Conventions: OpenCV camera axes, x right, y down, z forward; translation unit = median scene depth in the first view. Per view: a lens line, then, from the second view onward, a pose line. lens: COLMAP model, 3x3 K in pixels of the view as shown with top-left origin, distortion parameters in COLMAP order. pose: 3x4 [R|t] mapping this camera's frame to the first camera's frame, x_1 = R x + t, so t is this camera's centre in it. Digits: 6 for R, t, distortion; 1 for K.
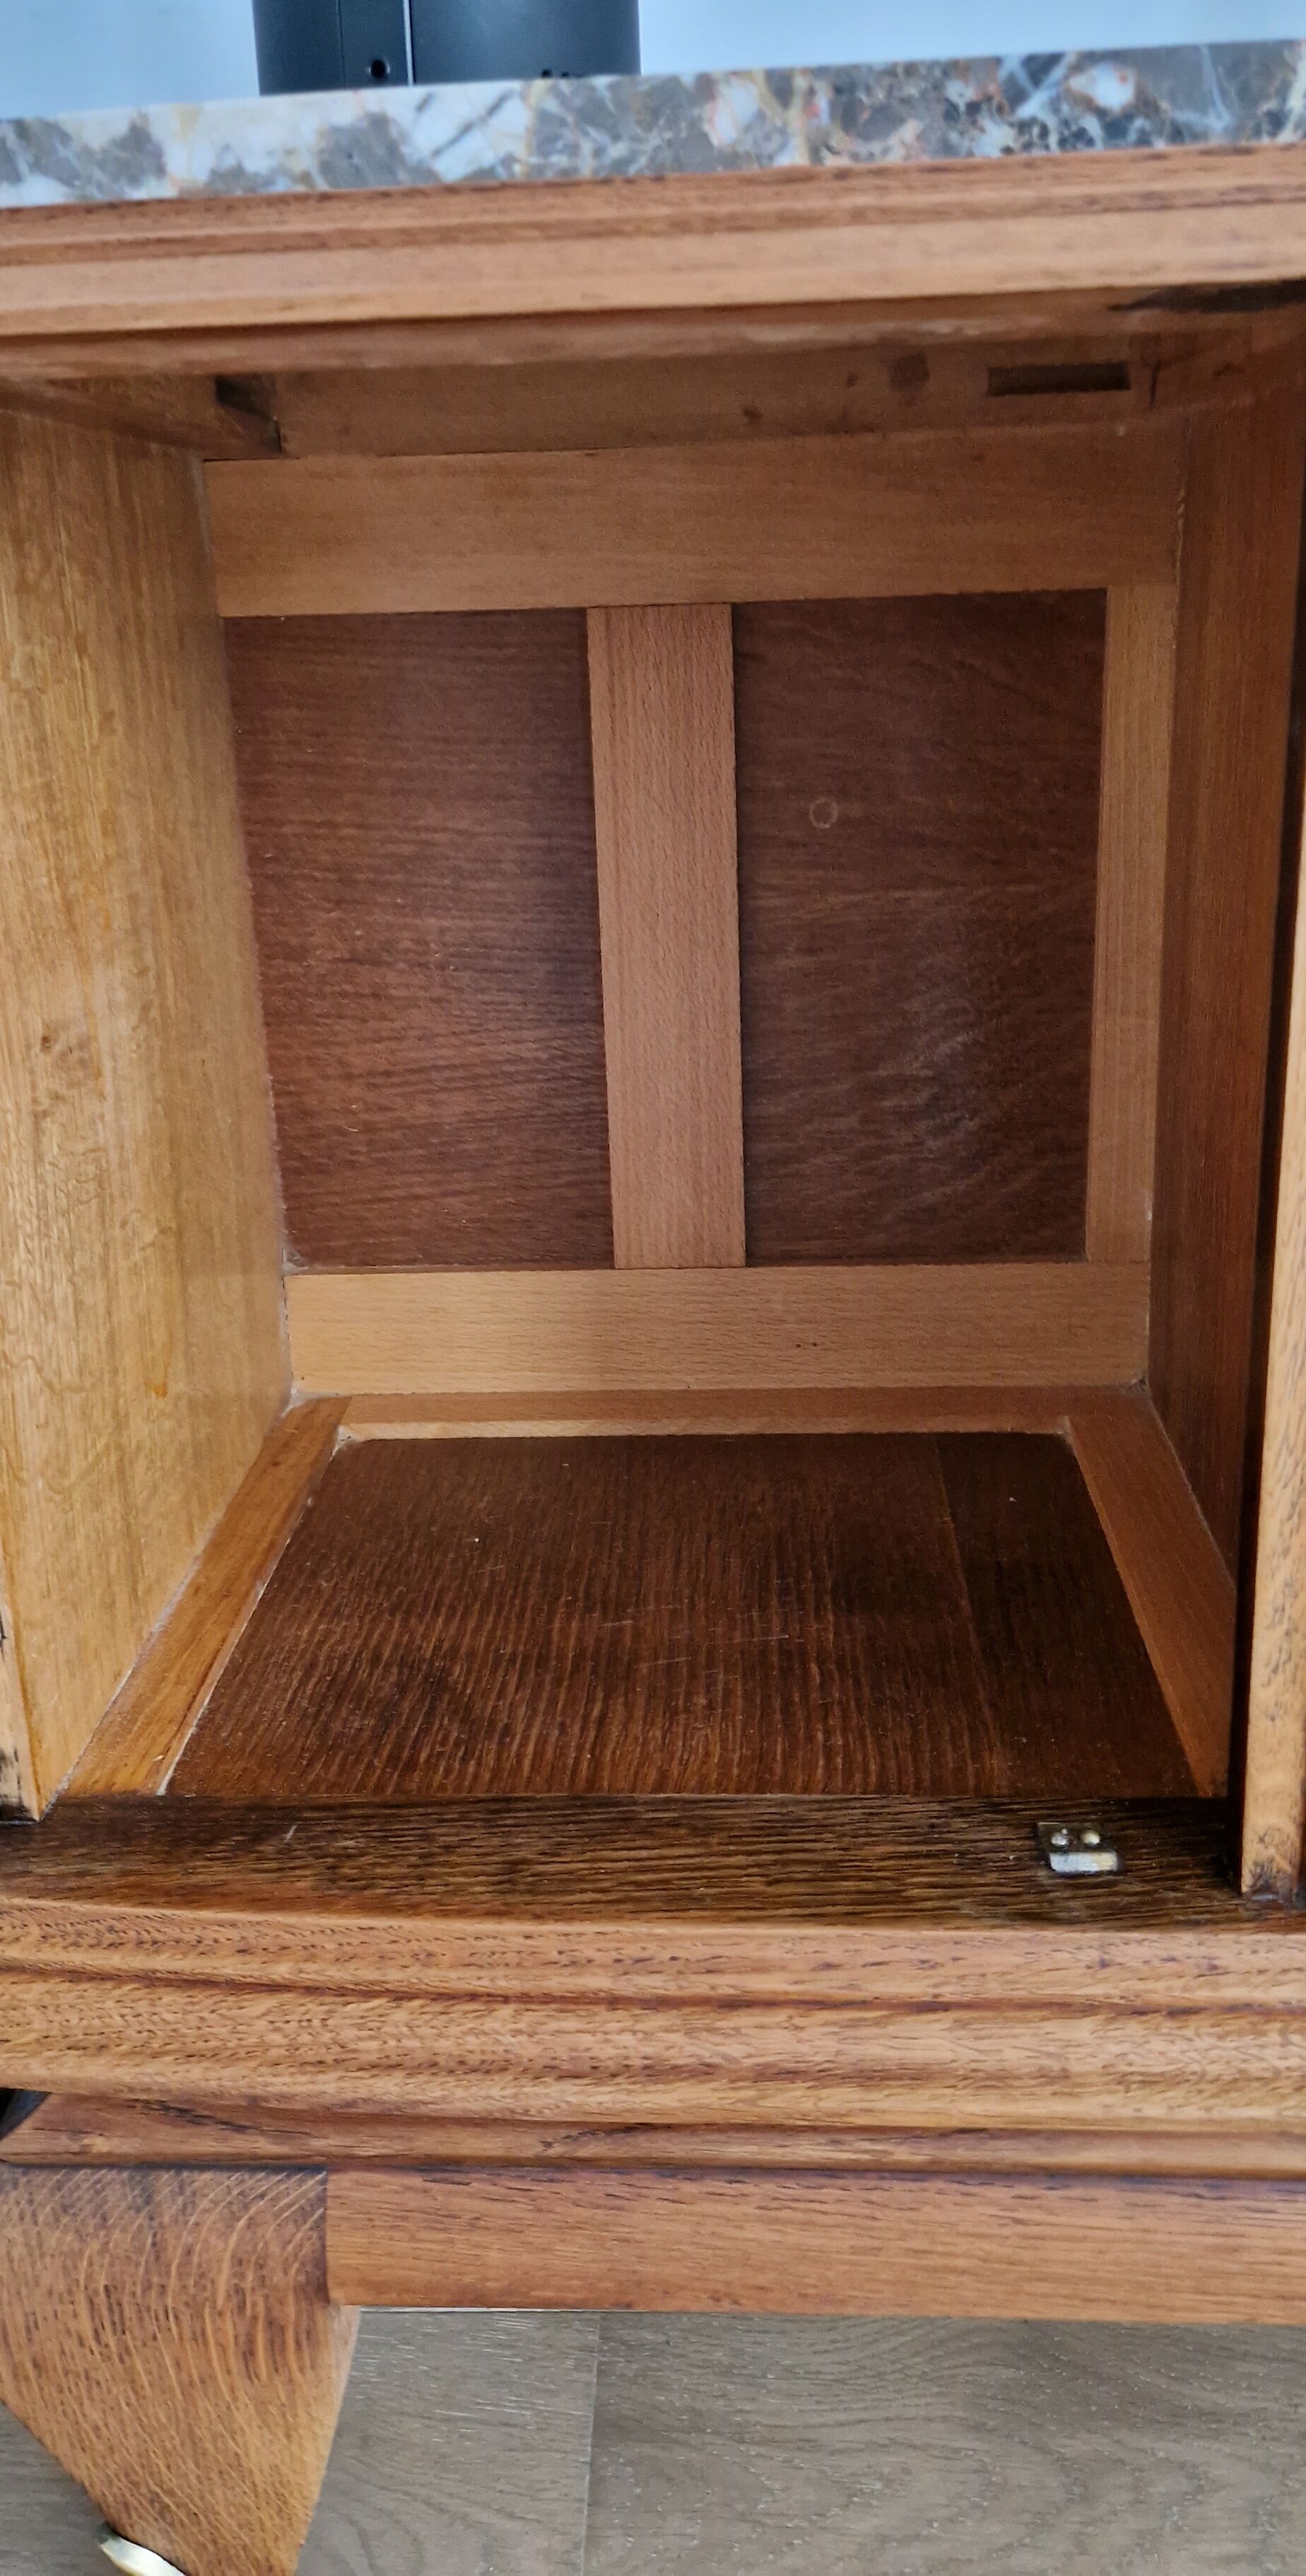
lens RADIAL K [[1921.8, 0, 652.1], [0, 1921.8, 1163.8], [0, 0, 1]] dist [0.057029, -0.049568]
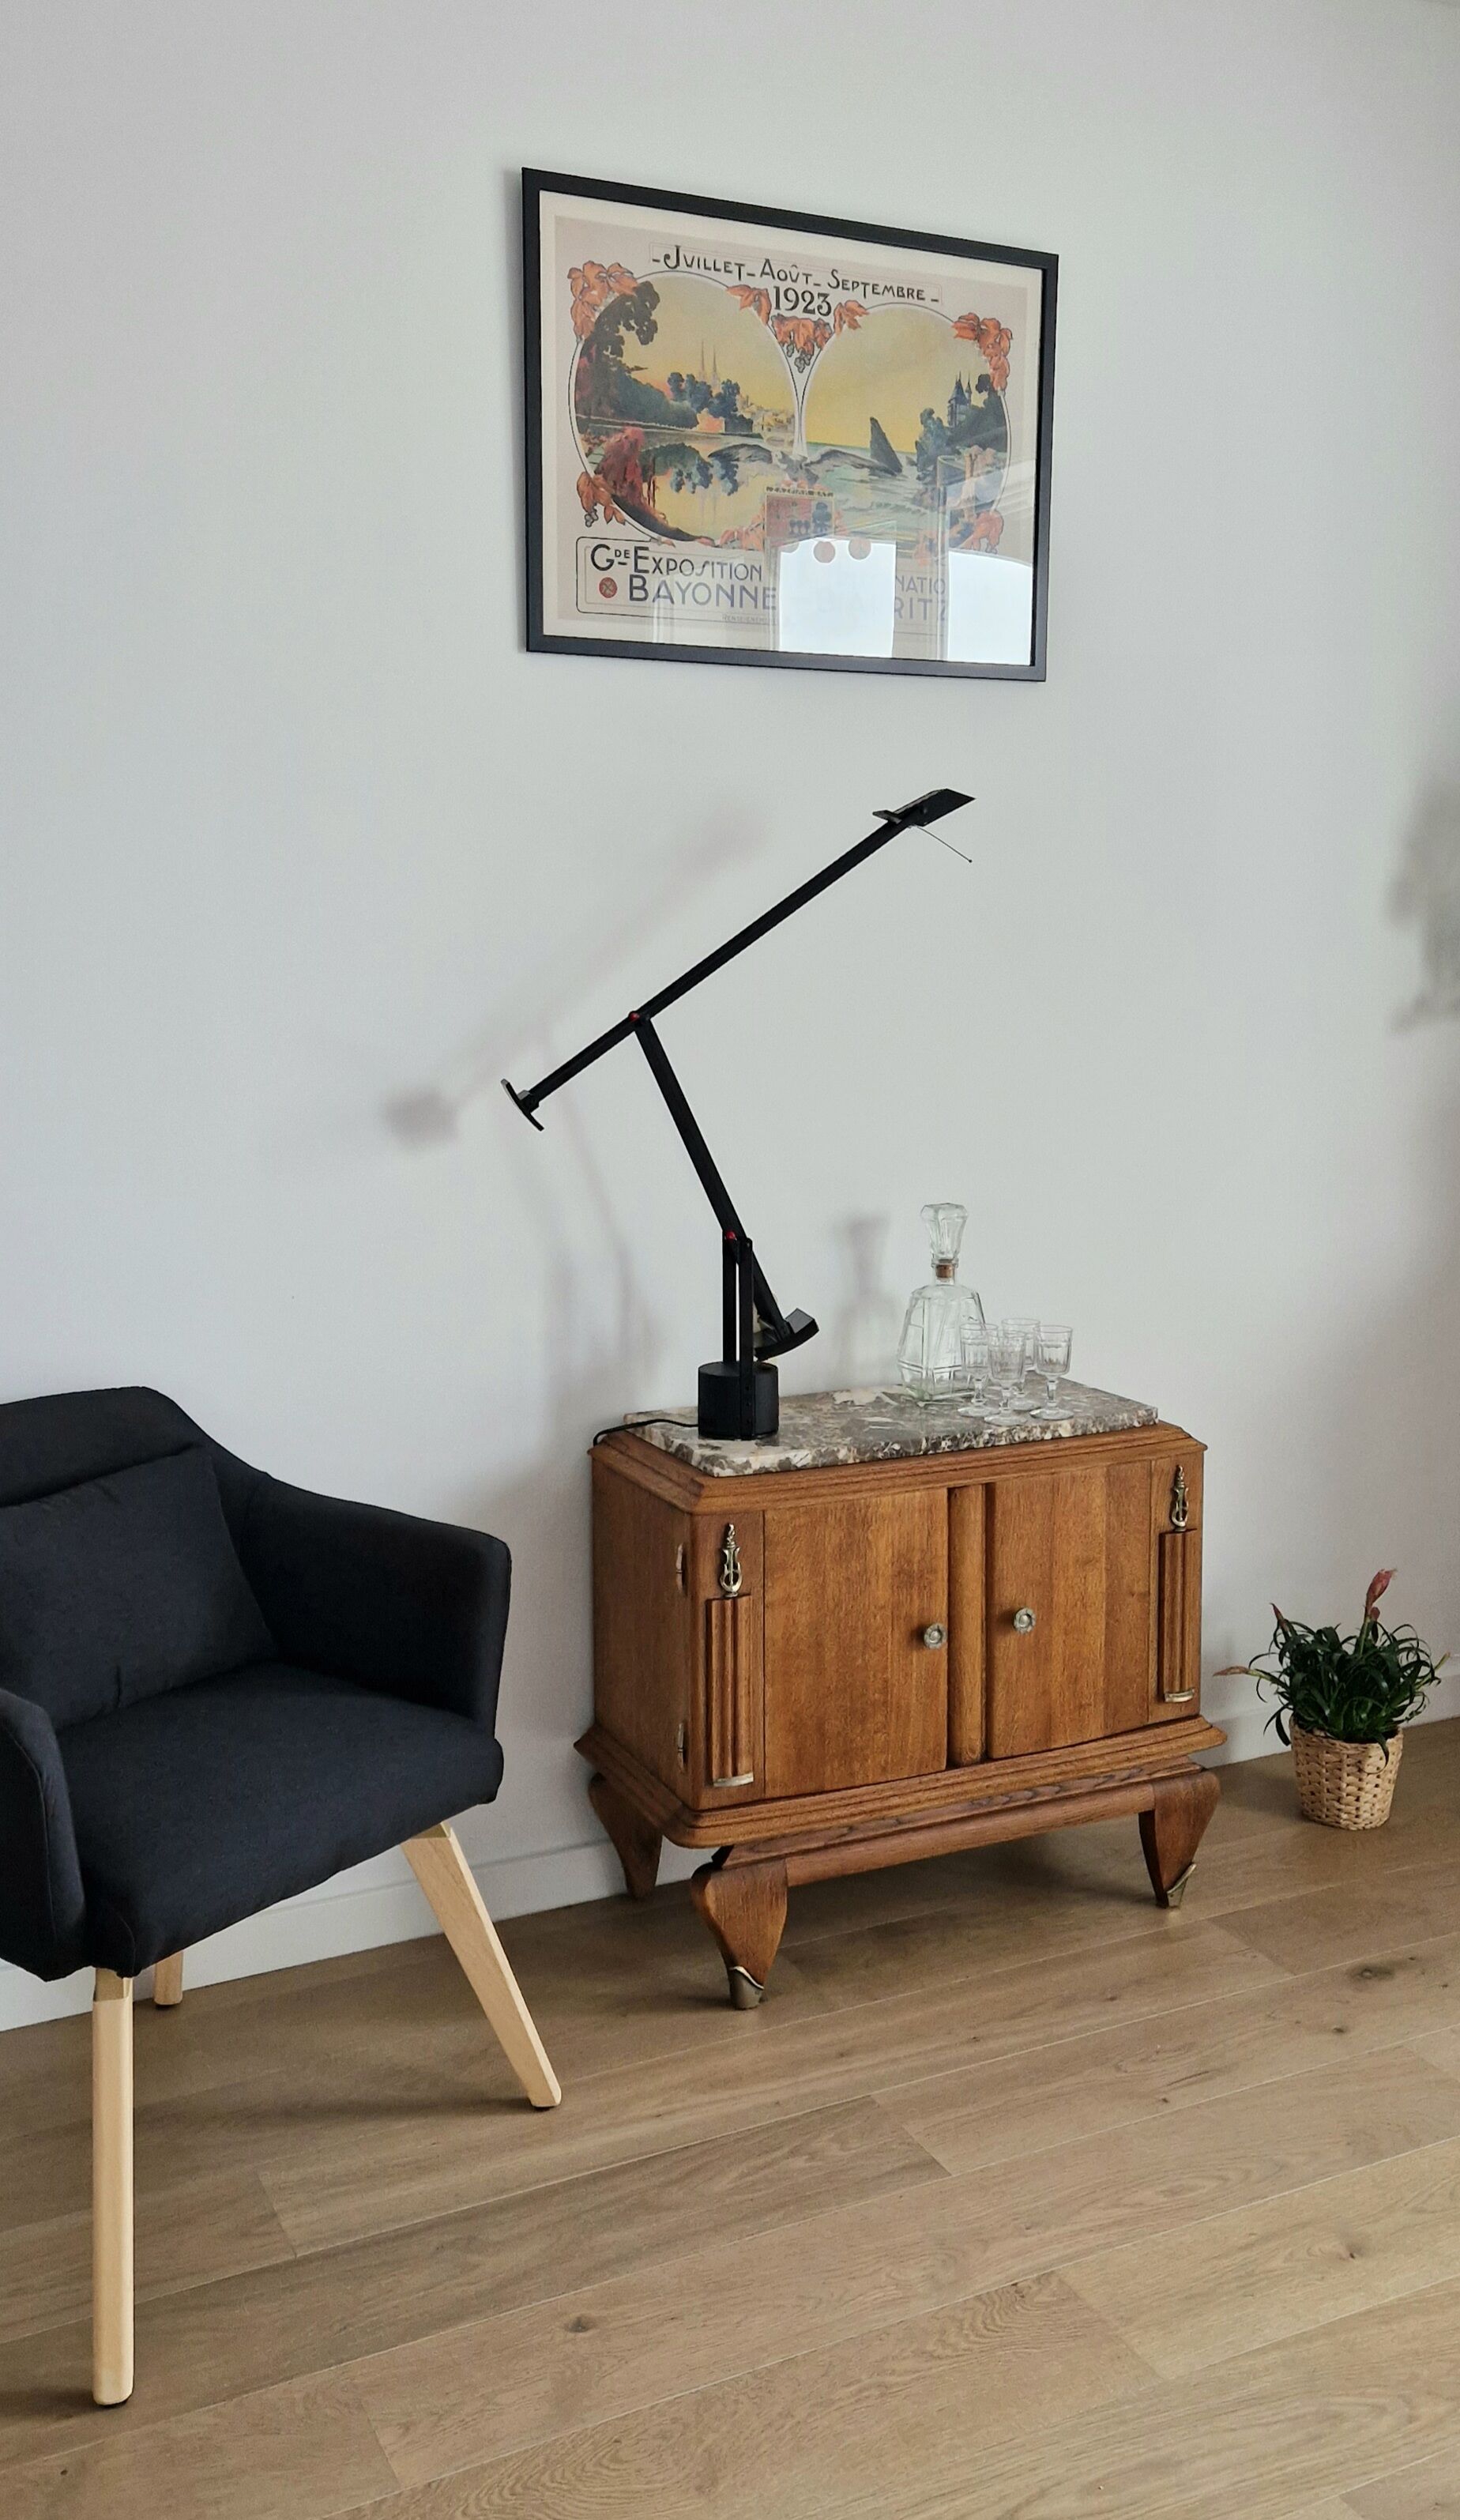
lens RADIAL K [[2127.5, 0, 727.4], [0, 2127.5, 1173.5], [0, 0, 1]] dist [0.085646, -0.042728]
pose [[0.881780, -0.023130, 0.471093, -2.765771], [0.109562, 0.981521, -0.156885, -0.329959], [-0.458759, 0.189952, 0.868020, -3.883573]]
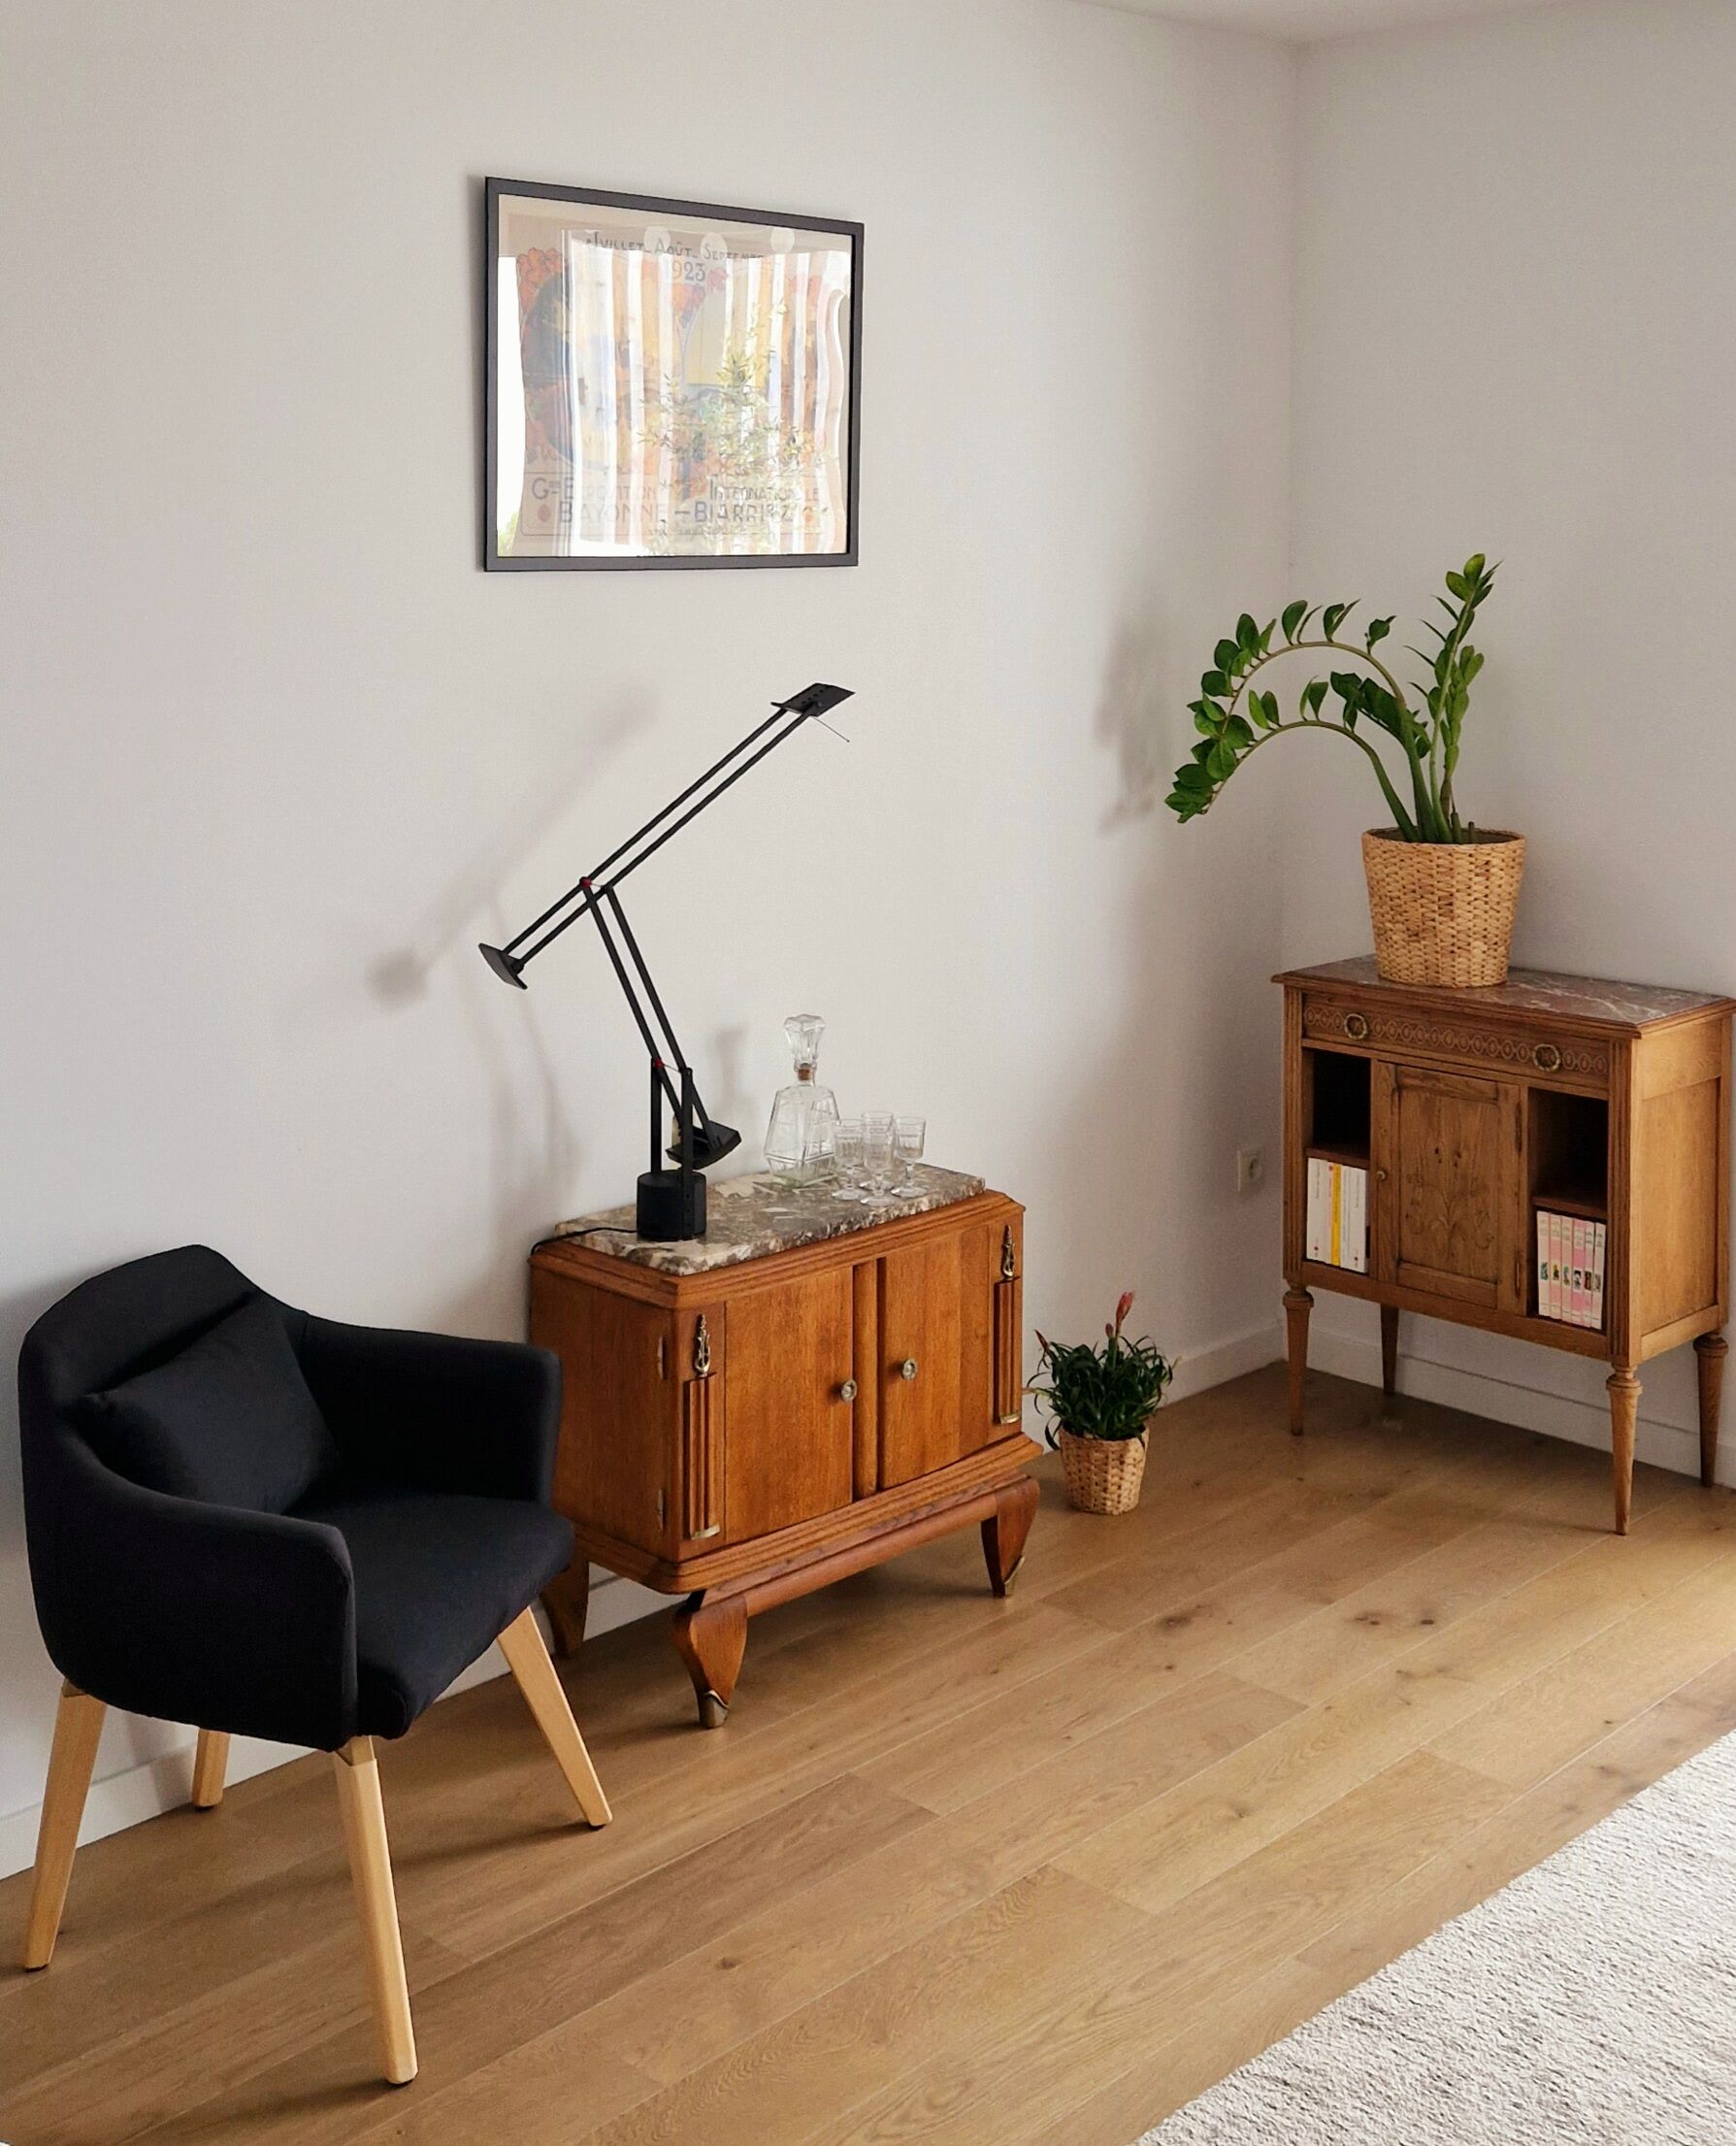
lens RADIAL K [[2599.5, 0, 865.4], [0, 2599.5, 700.5], [0, 0, 1]] dist [0.074293, 0.000000]
pose [[0.665713, -0.019509, 0.745953, -5.660135], [0.186908, 0.972151, -0.141378, -0.884144], [-0.722421, 0.233542, 0.650820, -4.921053]]
